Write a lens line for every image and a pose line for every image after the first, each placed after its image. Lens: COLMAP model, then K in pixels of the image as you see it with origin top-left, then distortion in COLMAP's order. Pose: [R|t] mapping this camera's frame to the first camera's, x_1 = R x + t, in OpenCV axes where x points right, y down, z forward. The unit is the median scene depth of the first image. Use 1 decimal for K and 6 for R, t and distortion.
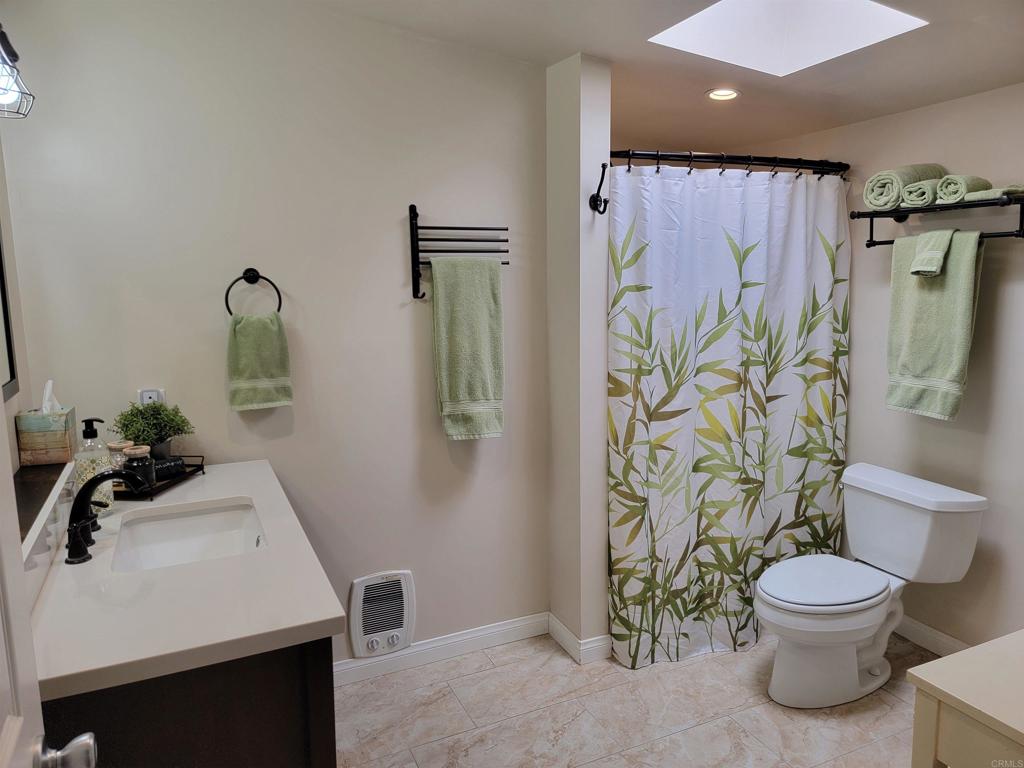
lens RADIAL K [[711.4, 0, 534.9], [0, 711.4, 385.9], [0, 0, 1]] dist [0.090407, -0.070466]
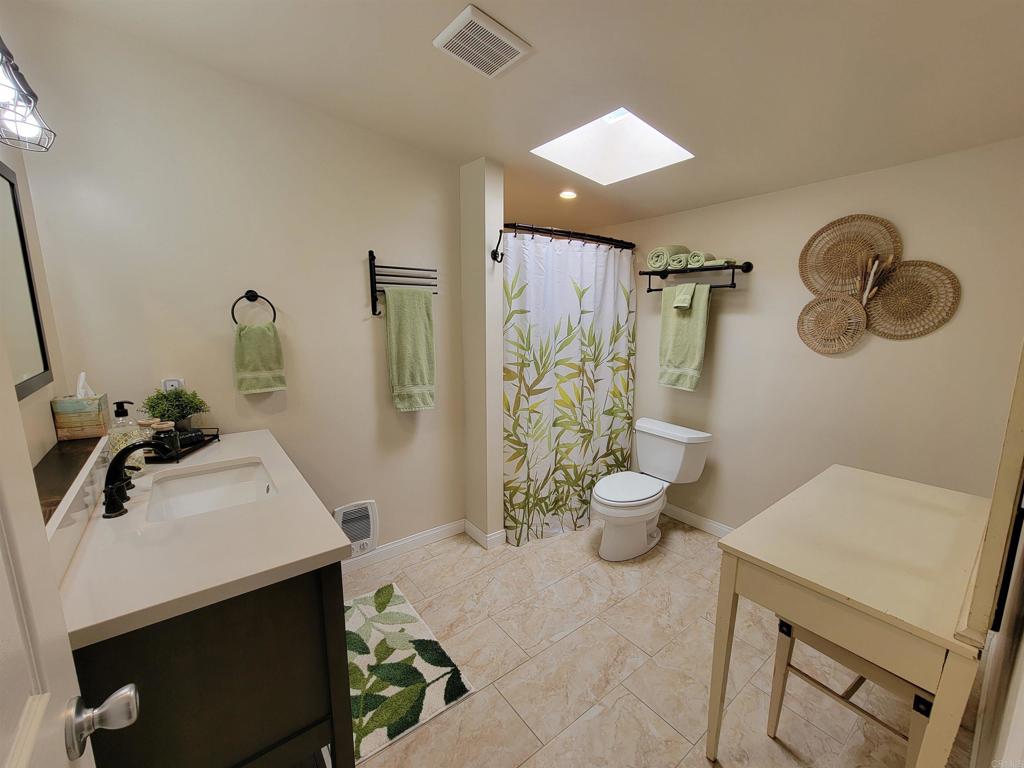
lens RADIAL K [[416.6, 0, 518.9], [0, 416.6, 391.9], [0, 0, 1]] dist [-0.003226, 0.002250]
pose [[0.977520, -0.020053, 0.209889, -0.058546], [0.013683, 0.999402, 0.031758, 0.010608], [-0.210400, -0.028173, 0.977209, 0.101323]]
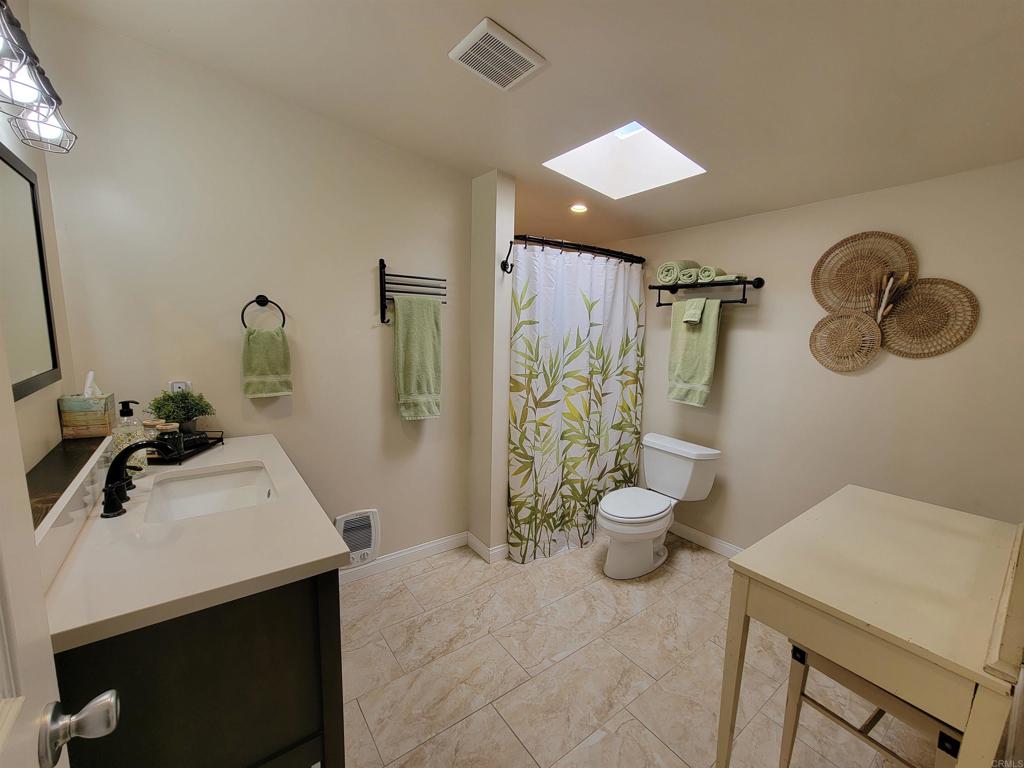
lens RADIAL K [[416.6, 0, 519.0], [0, 416.6, 392.3], [0, 0, 1]] dist [-0.003226, 0.002250]
pose [[0.980889, 0.009203, 0.194348, -0.056781], [-0.009208, 0.999957, -0.000876, 0.016983], [-0.194348, -0.000930, 0.980932, 0.109087]]
